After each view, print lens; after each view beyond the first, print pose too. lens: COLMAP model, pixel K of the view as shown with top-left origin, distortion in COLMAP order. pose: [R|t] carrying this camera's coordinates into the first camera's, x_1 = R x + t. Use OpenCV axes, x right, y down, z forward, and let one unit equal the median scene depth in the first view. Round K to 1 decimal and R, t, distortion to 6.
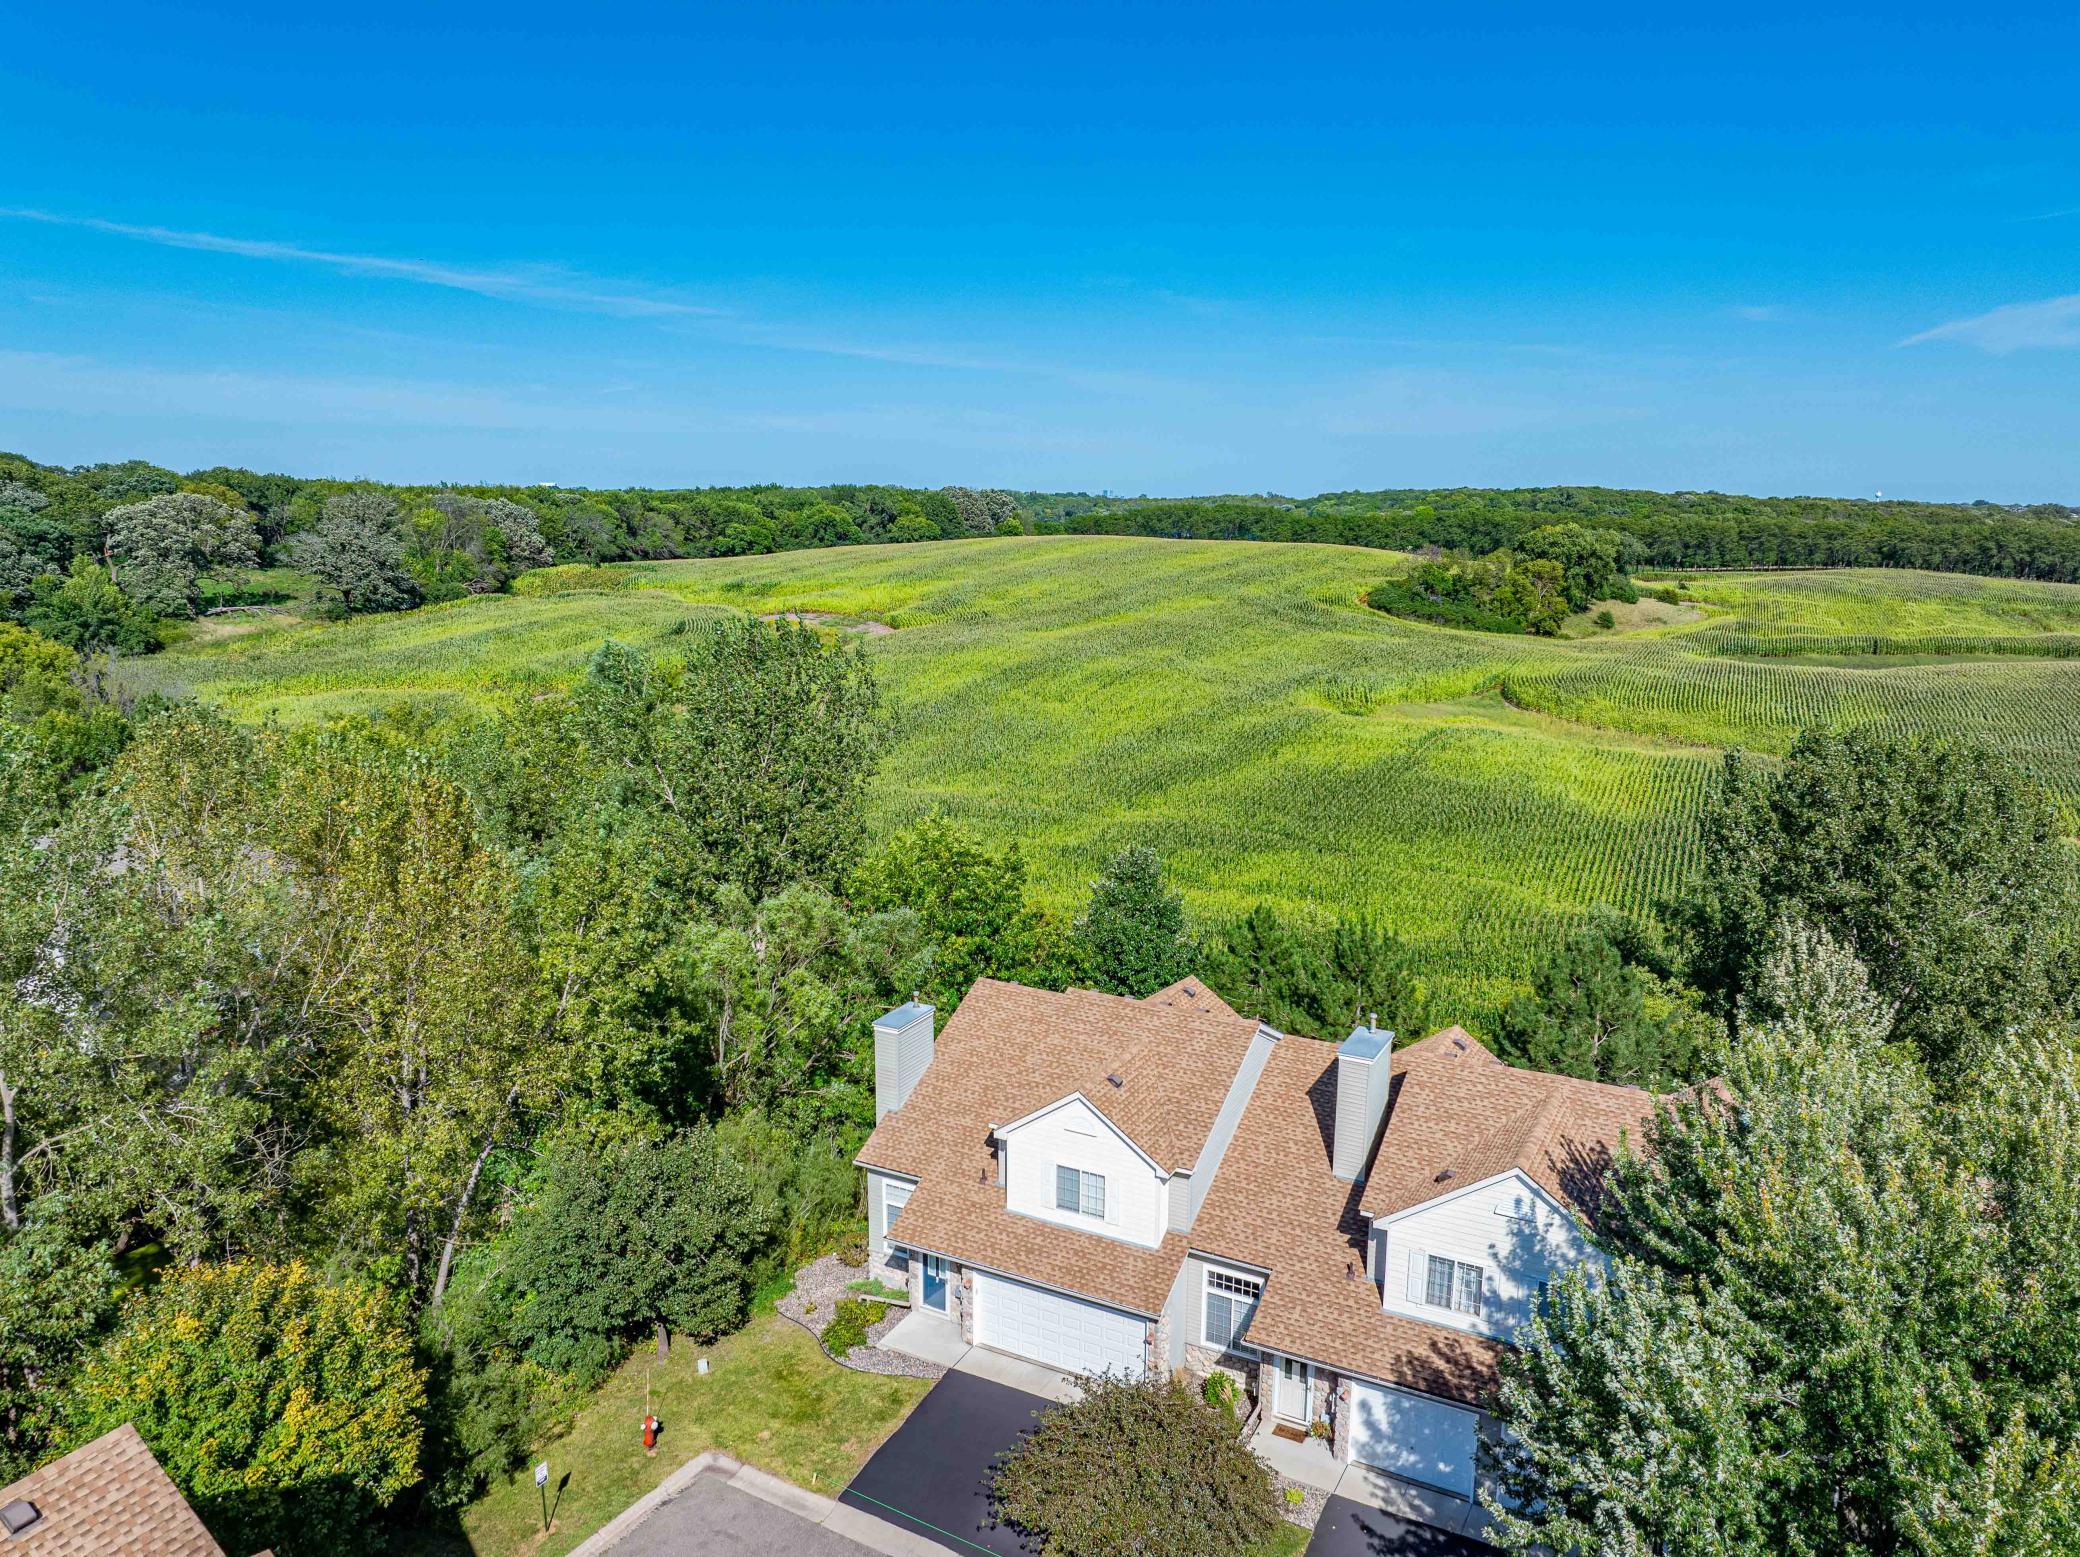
lens RADIAL K [[1466.4, 0, 1043.0], [0, 1466.4, 783.5], [0, 0, 1]] dist [-0.033231, 0.045792]
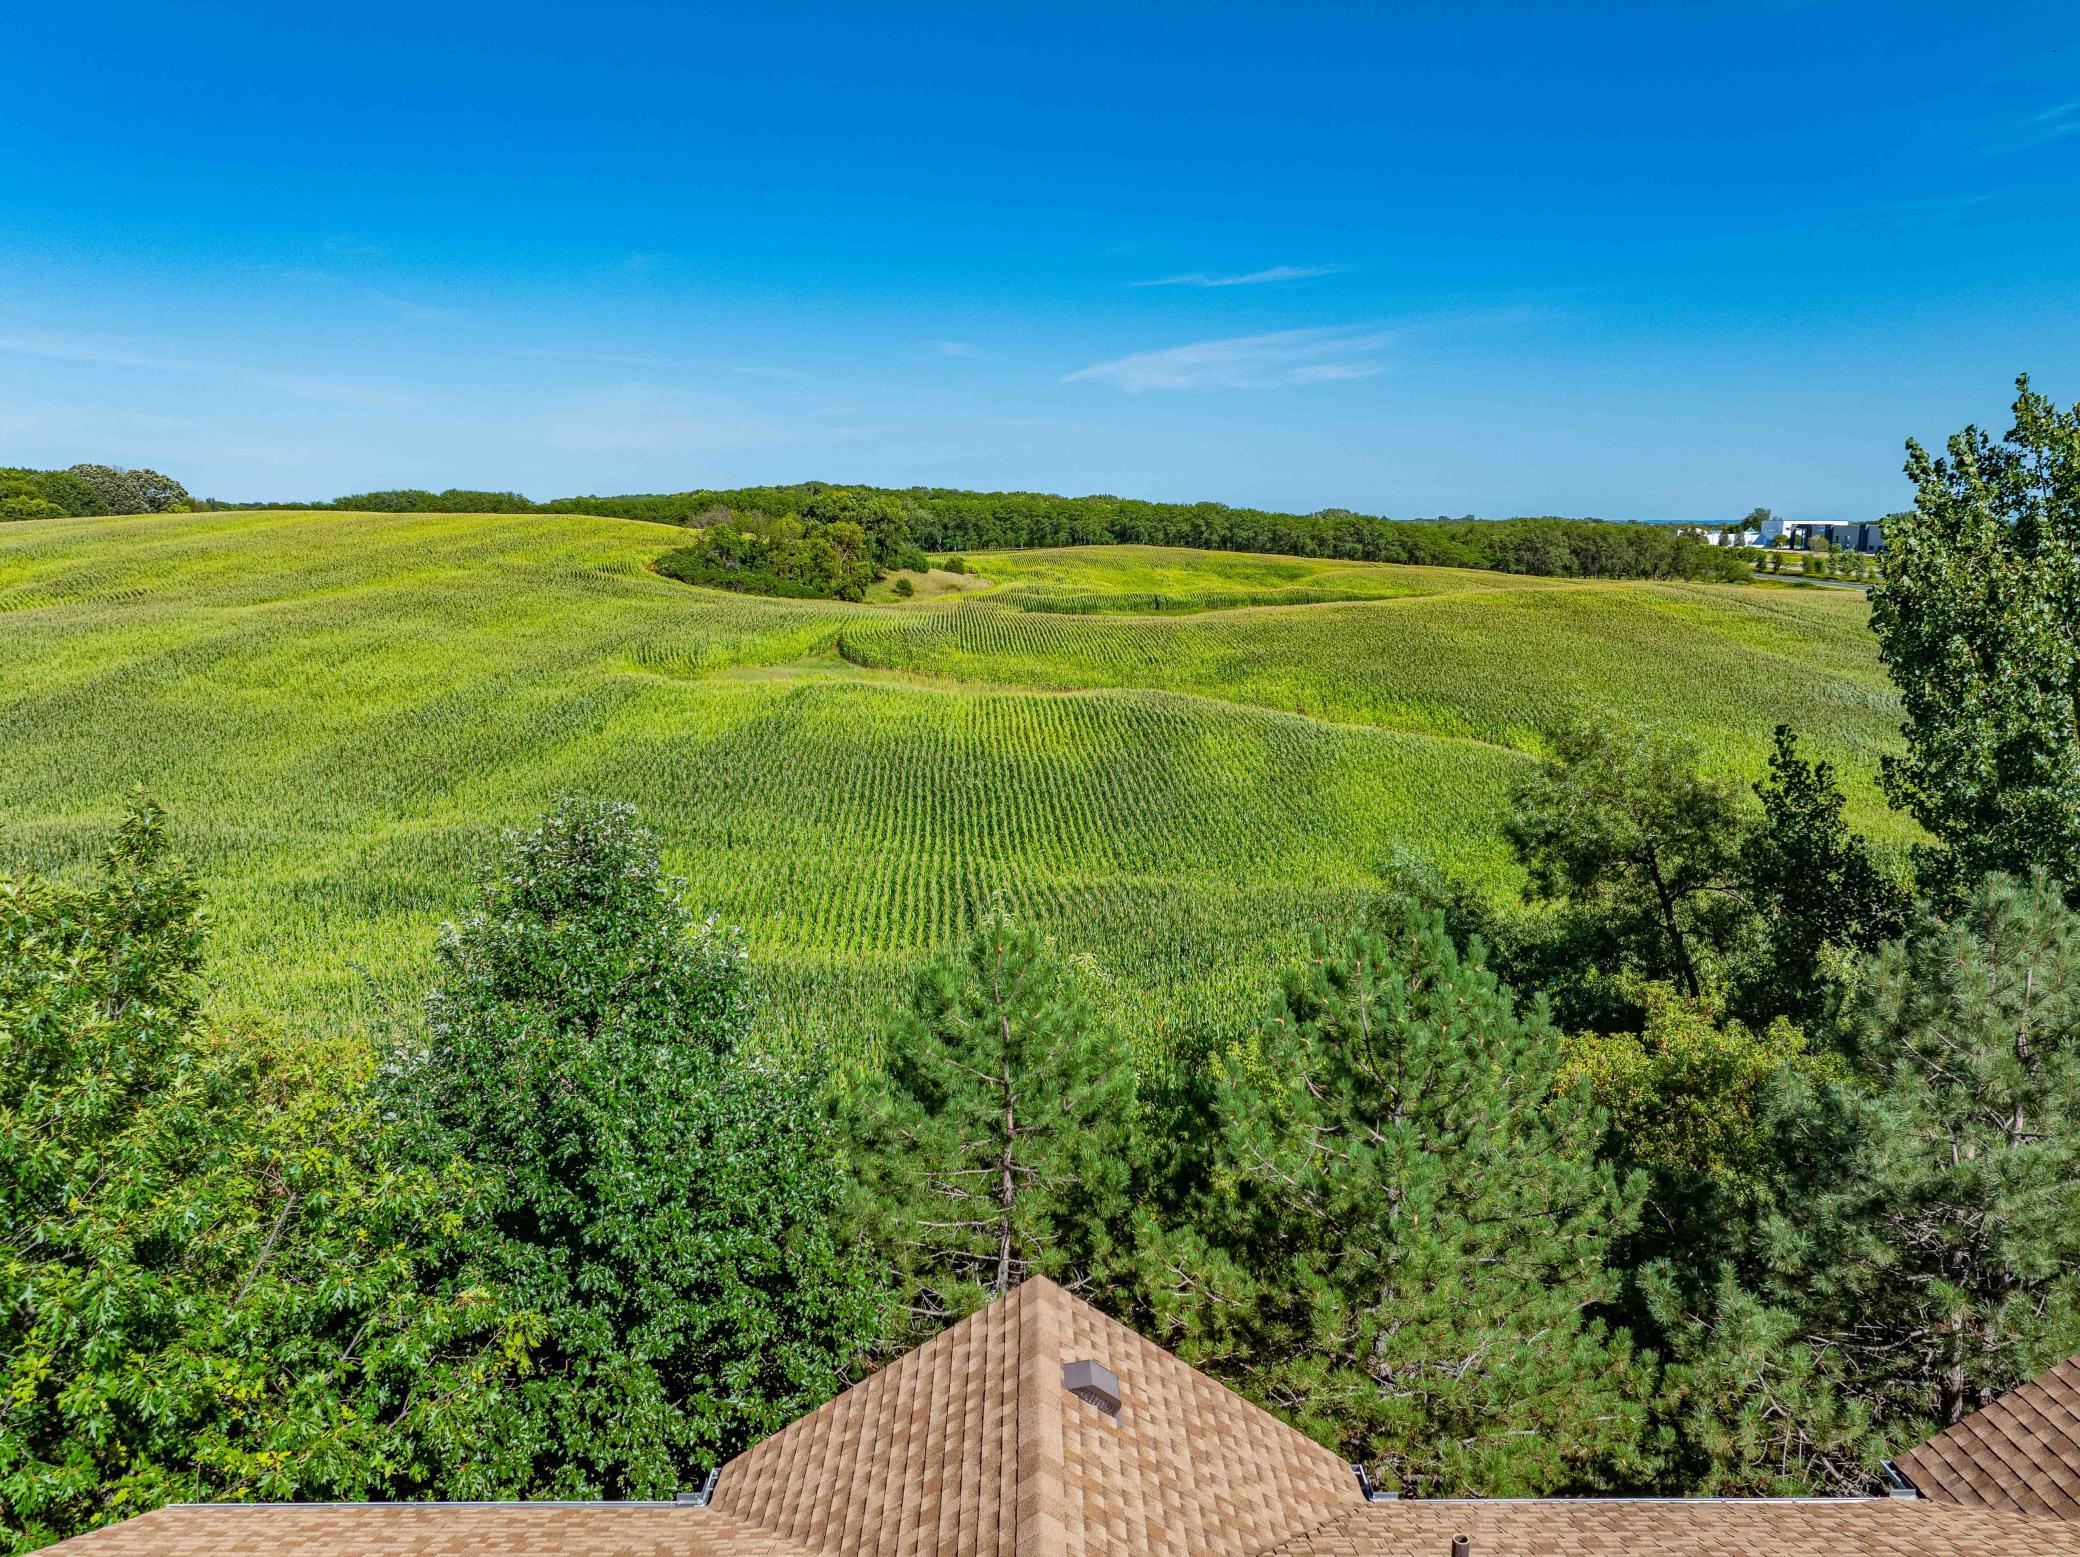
lens RADIAL K [[1466.4, 0, 1043.0], [0, 1466.4, 783.5], [0, 0, 1]] dist [-0.033231, 0.045792]
pose [[0.875269, -0.089632, 0.475258, 0.001461], [0.093645, 0.995488, 0.015282, 0.020139], [-0.474484, 0.031130, 0.879714, 0.305819]]
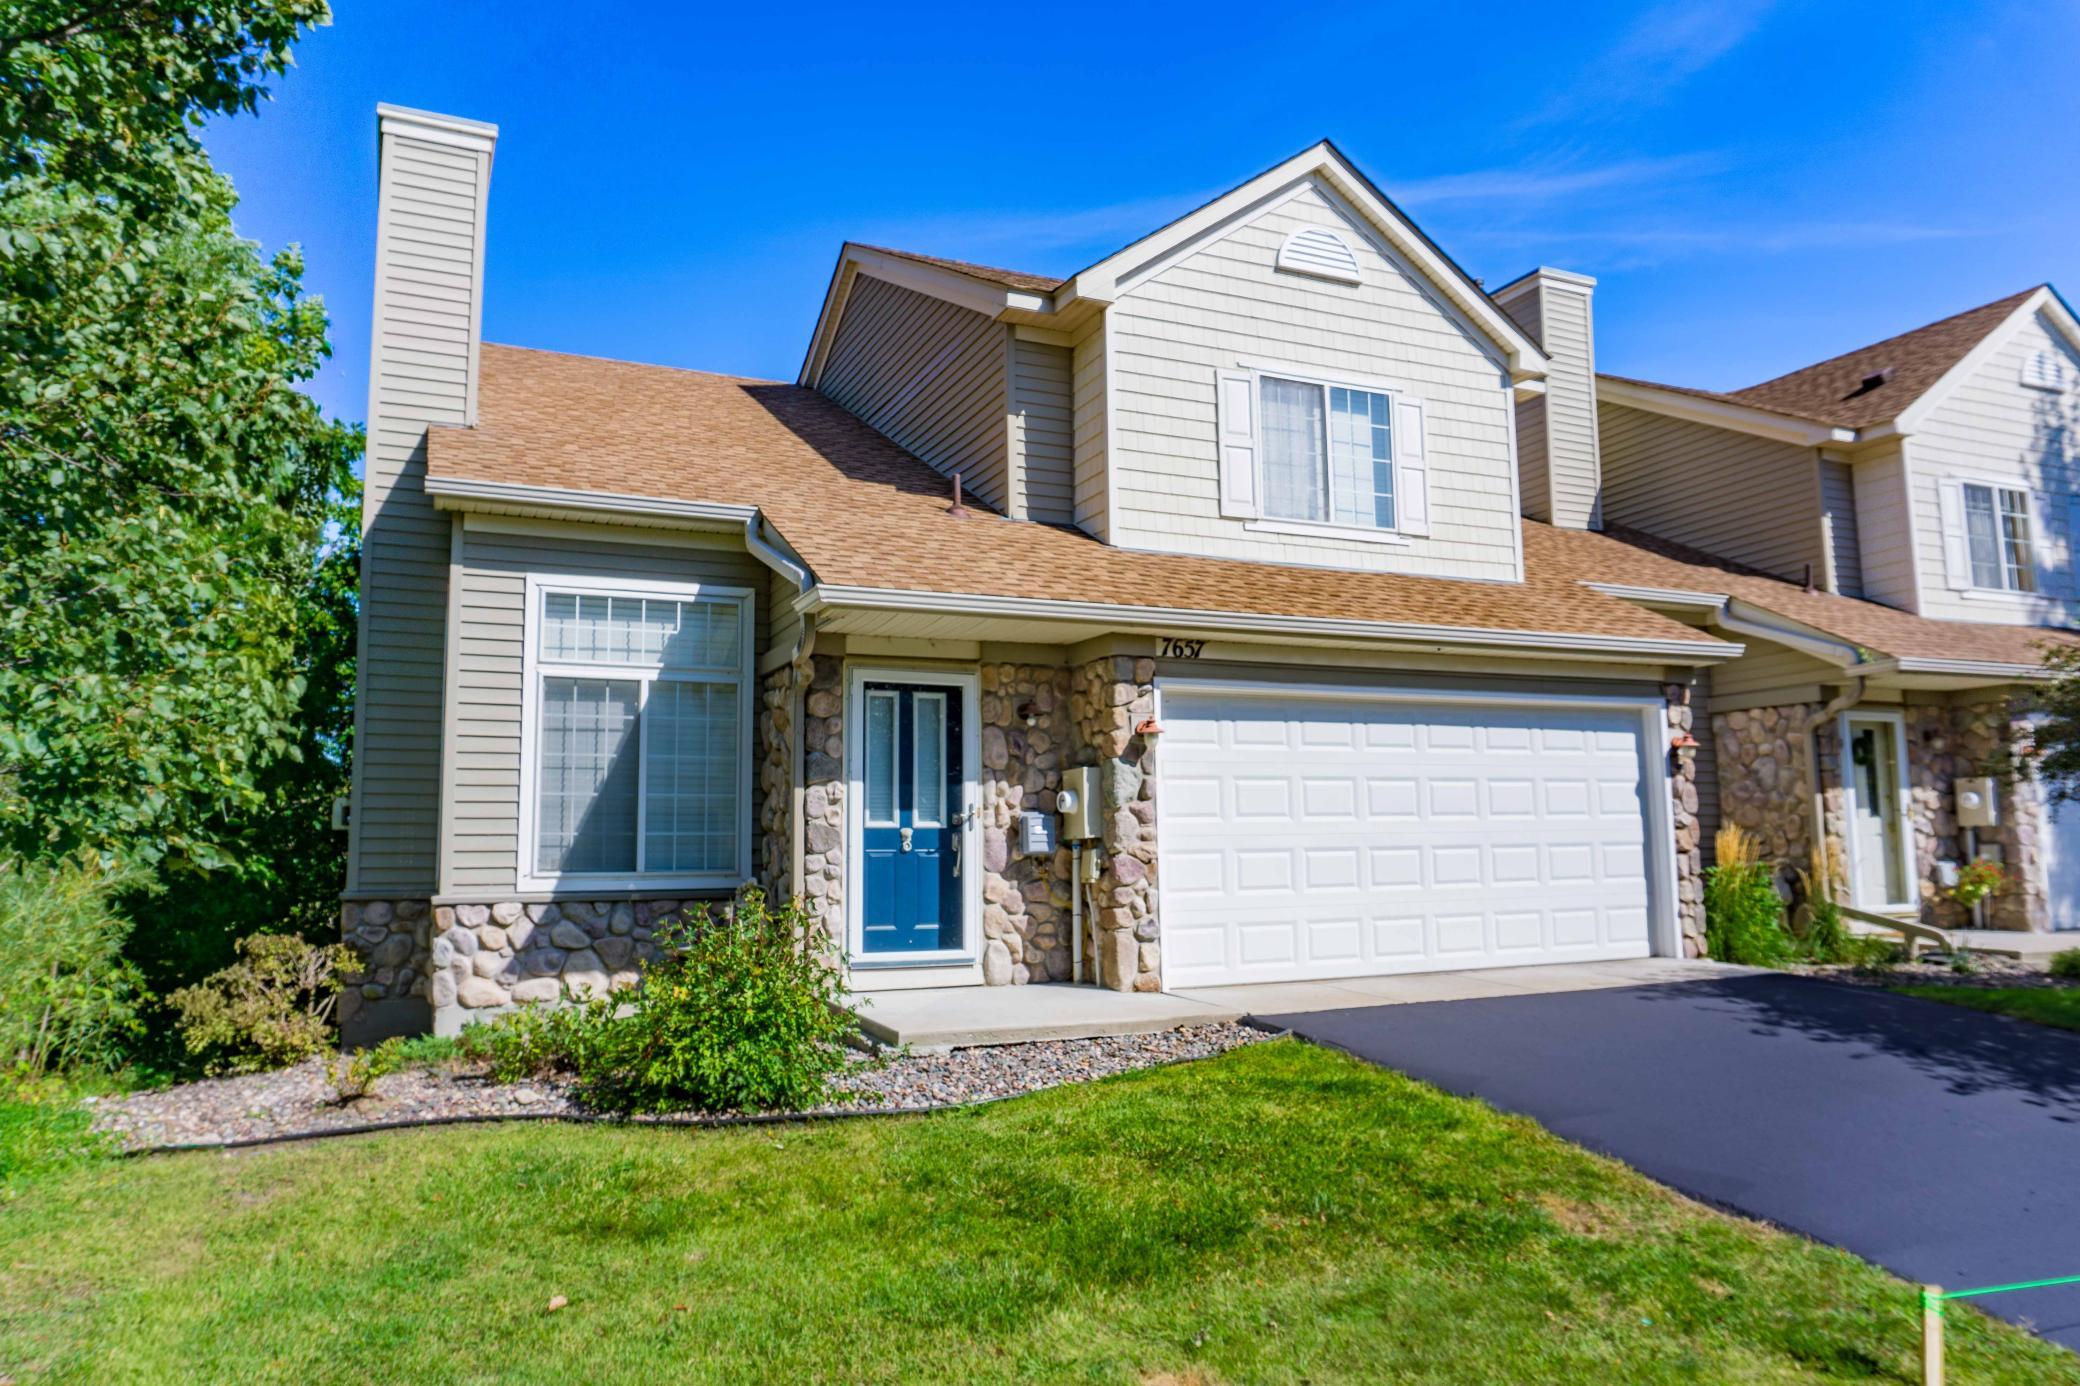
lens RADIAL K [[1423.0, 0, 1040.0], [0, 1423.0, 693.0], [0, 0, 1]] dist [-0.020880, -0.002444]
pose [[0.603024, 0.077719, 0.793928, -0.085016], [0.168362, 0.960425, -0.221897, 0.122318], [-0.779754, 0.267476, 0.566075, 0.271738]]
